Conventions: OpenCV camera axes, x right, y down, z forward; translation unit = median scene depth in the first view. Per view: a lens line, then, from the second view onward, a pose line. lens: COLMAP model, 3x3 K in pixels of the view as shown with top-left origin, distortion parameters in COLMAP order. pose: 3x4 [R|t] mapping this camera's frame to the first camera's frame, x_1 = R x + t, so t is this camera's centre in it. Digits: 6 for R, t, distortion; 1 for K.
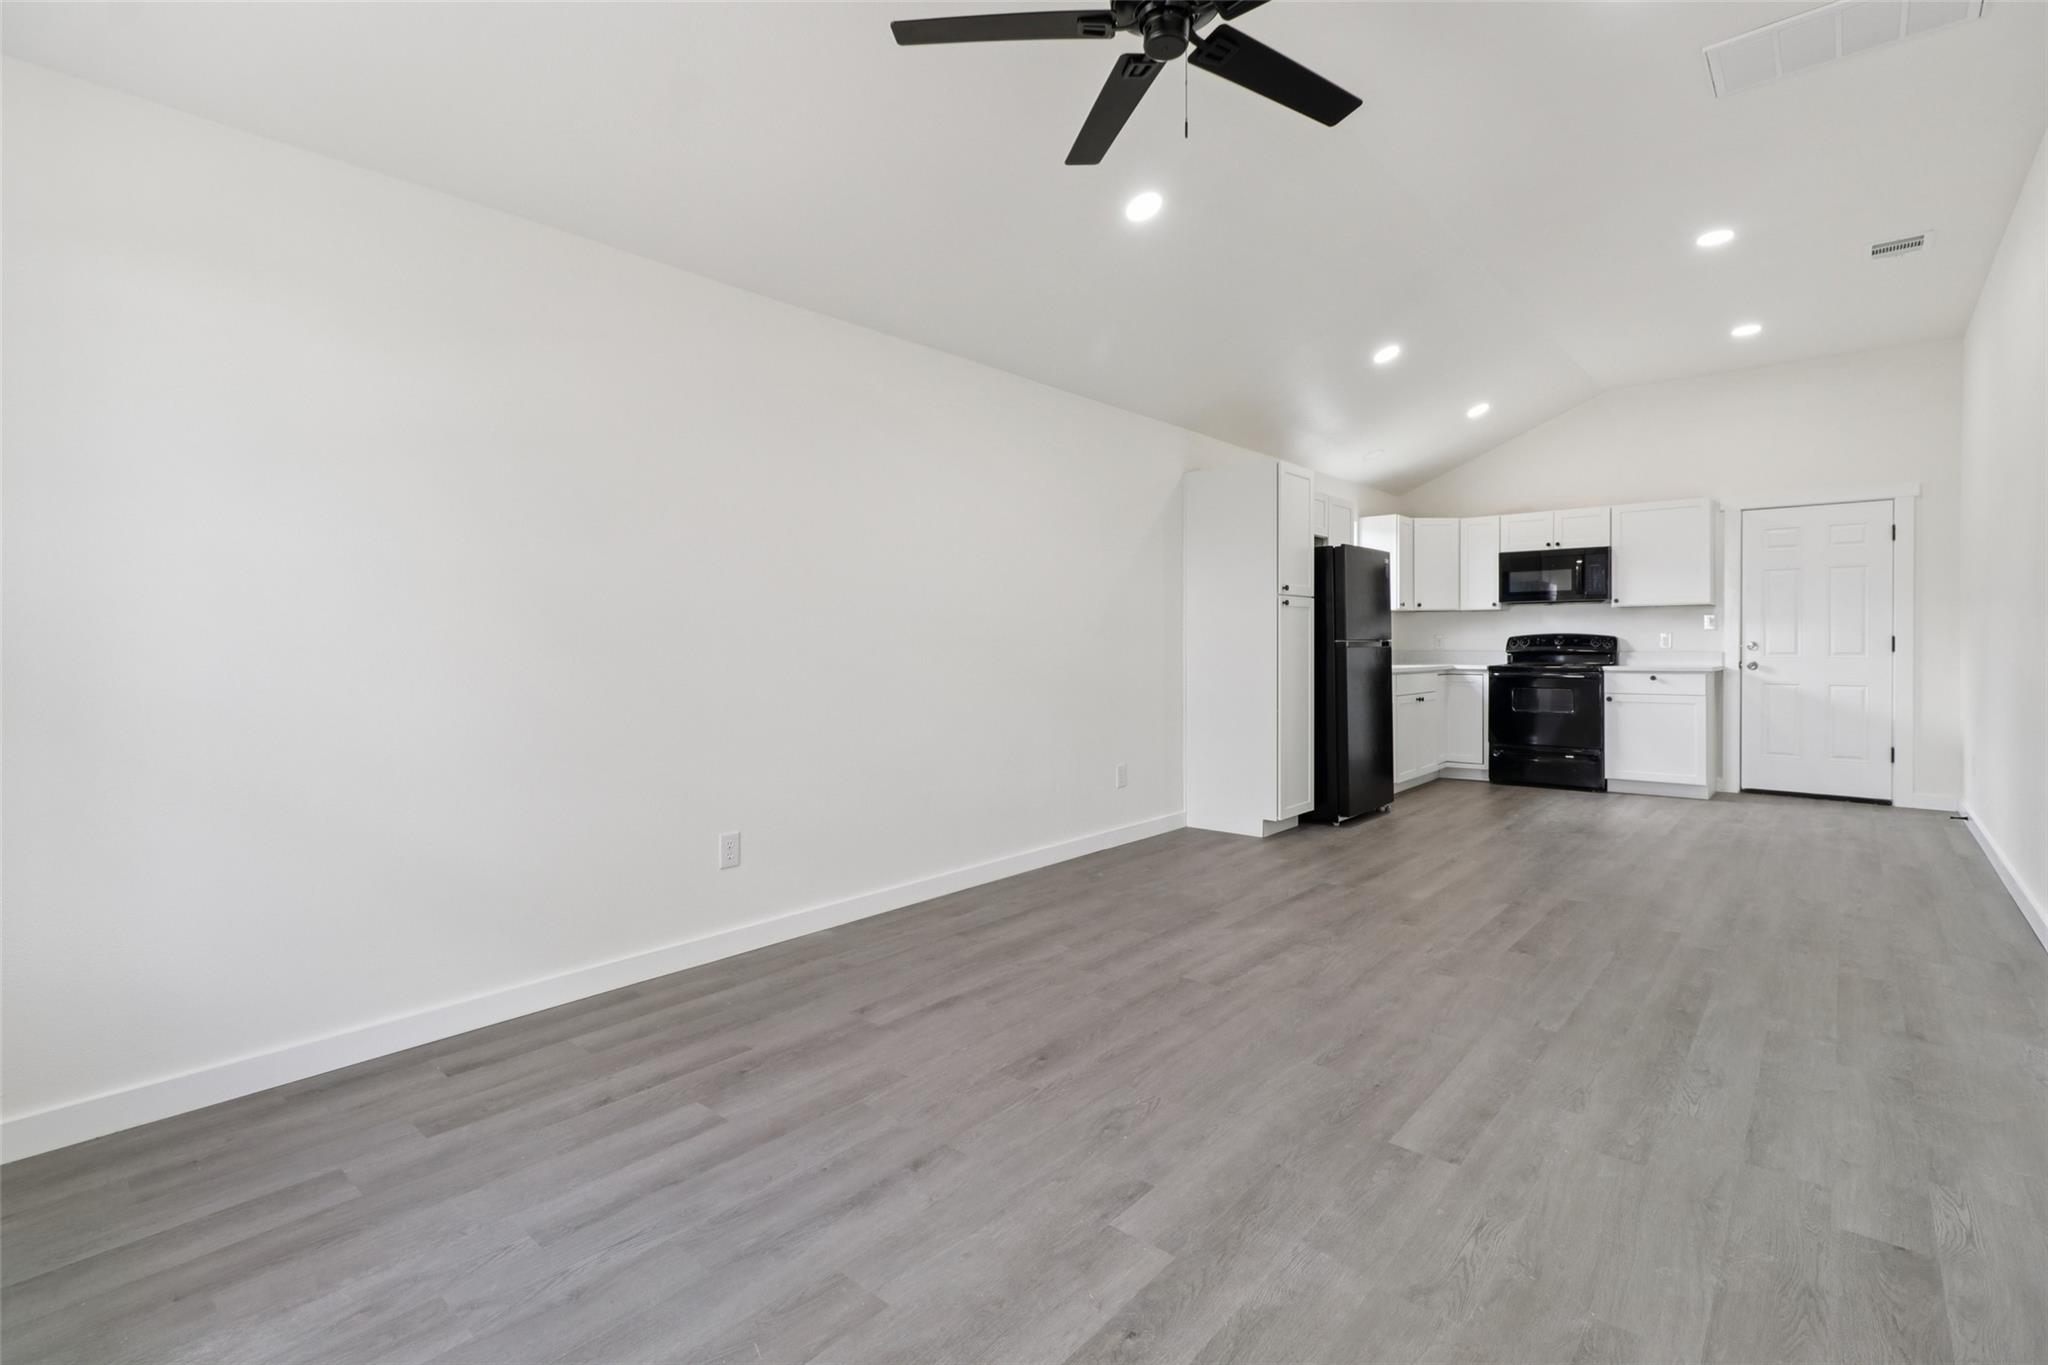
lens RADIAL K [[956.5, 0, 1024.8], [0, 956.5, 650.6], [0, 0, 1]] dist [0.002300, -0.000133]
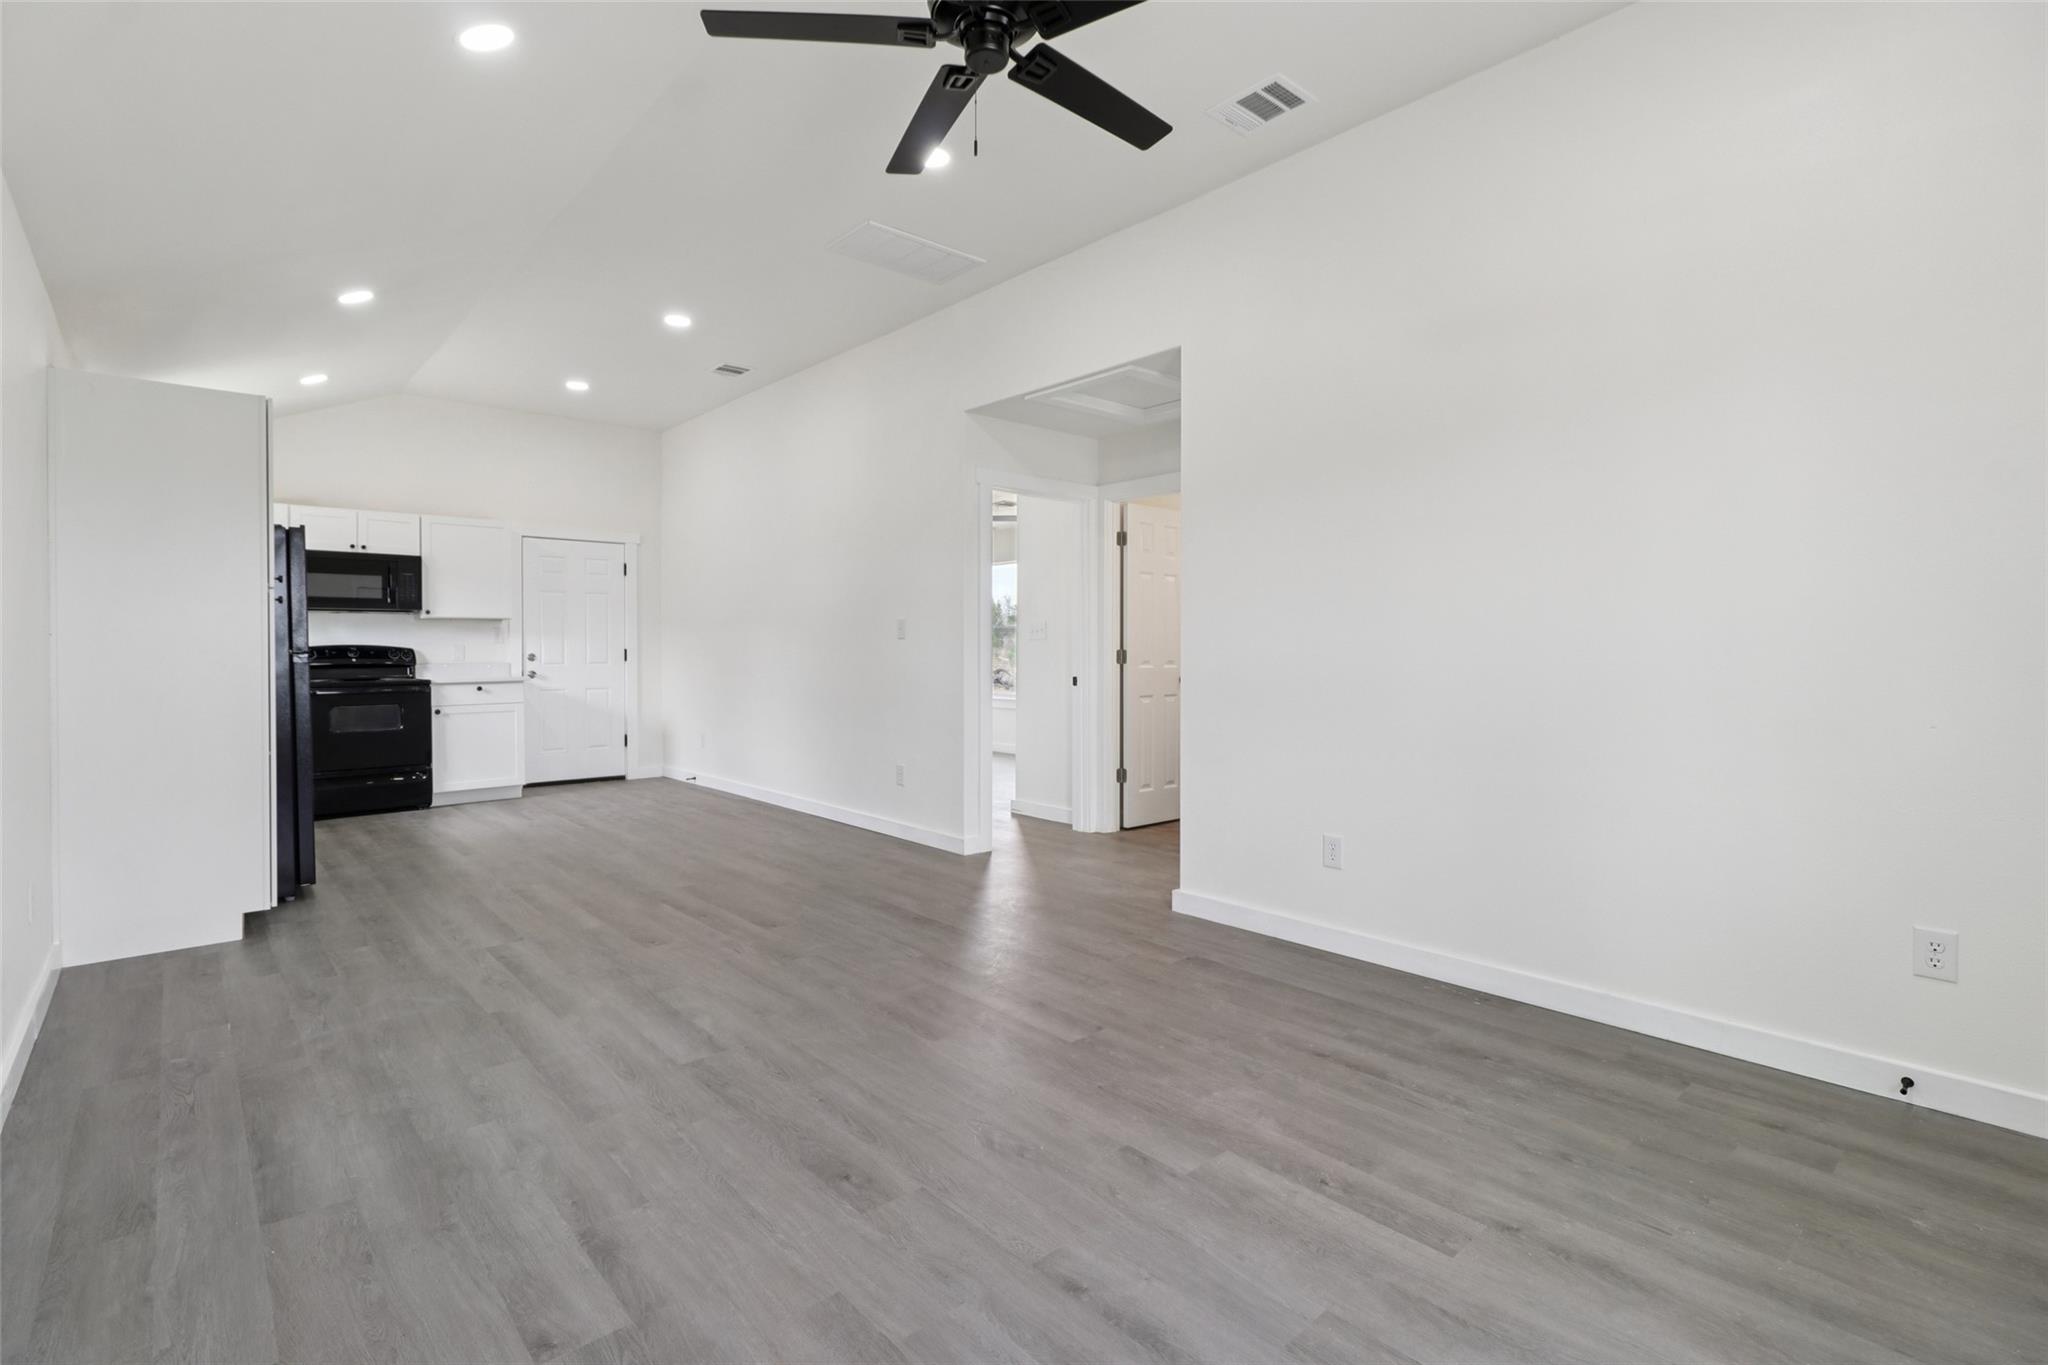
lens RADIAL K [[941.3, 0, 1023.1], [0, 941.3, 666.8], [0, 0, 1]] dist [0.001567, 0.000184]
pose [[0.131713, -0.015348, 0.991169, -0.546797], [0.009904, 0.999851, 0.014166, -0.007358], [-0.991238, 0.007951, 0.131845, 0.555179]]
